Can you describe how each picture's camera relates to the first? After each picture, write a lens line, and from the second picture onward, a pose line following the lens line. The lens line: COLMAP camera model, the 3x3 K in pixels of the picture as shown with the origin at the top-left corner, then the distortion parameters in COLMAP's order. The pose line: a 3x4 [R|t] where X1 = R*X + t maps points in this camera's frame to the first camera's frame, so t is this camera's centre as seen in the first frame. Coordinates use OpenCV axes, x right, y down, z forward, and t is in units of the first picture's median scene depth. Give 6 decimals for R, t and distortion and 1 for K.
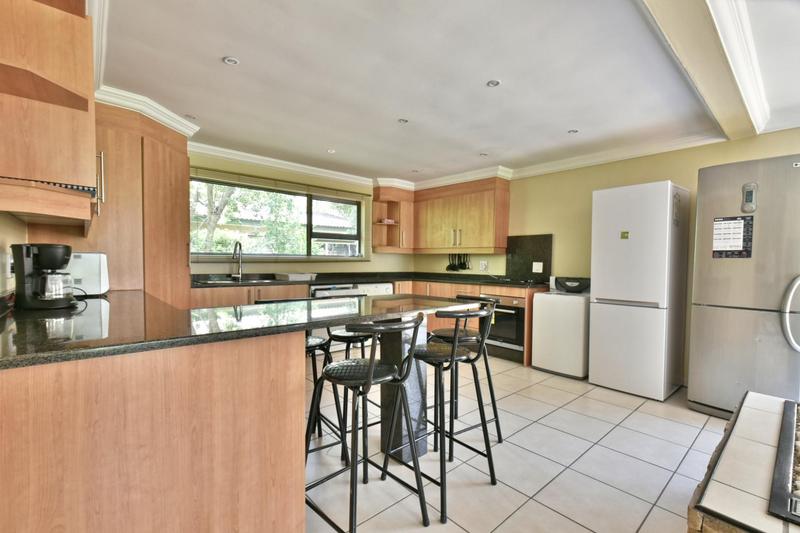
lens RADIAL K [[355.9, 0, 398.8], [0, 355.9, 270.3], [0, 0, 1]] dist [0.002394, -0.000389]
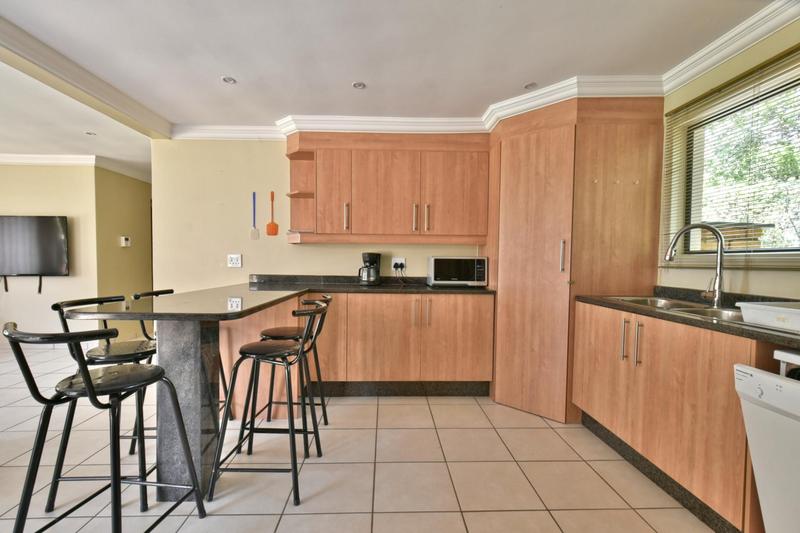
lens RADIAL K [[355.9, 0, 400.5], [0, 355.9, 276.6], [0, 0, 1]] dist [0.002394, -0.000389]
pose [[-0.632559, 0.016056, -0.774345, 0.172669], [-0.036341, 0.998069, 0.050381, -0.018675], [0.773659, 0.060009, -0.630754, 0.941516]]
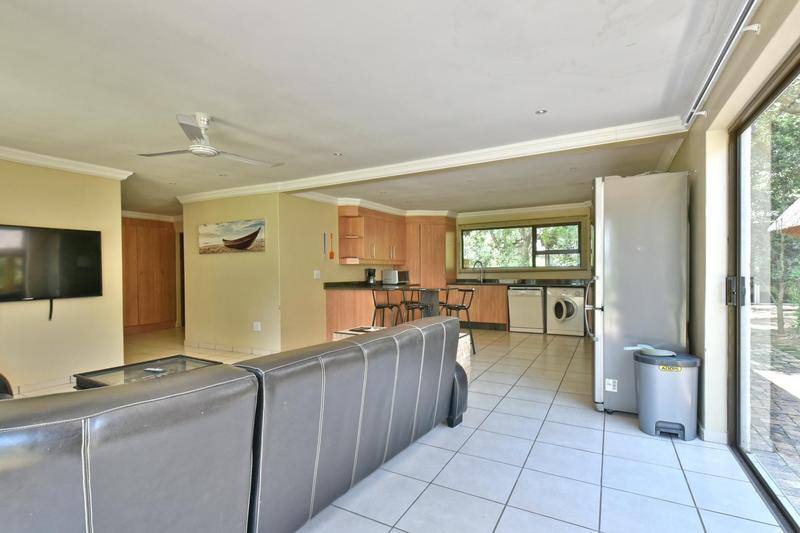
lens RADIAL K [[379.6, 0, 404.3], [0, 379.6, 277.1], [0, 0, 1]] dist [0.006145, -0.000281]
pose [[0.343132, -0.001762, -0.939286, 1.186574], [-0.008971, 0.999946, -0.005153, 0.013482], [0.939244, 0.010195, 0.343098, -0.028701]]
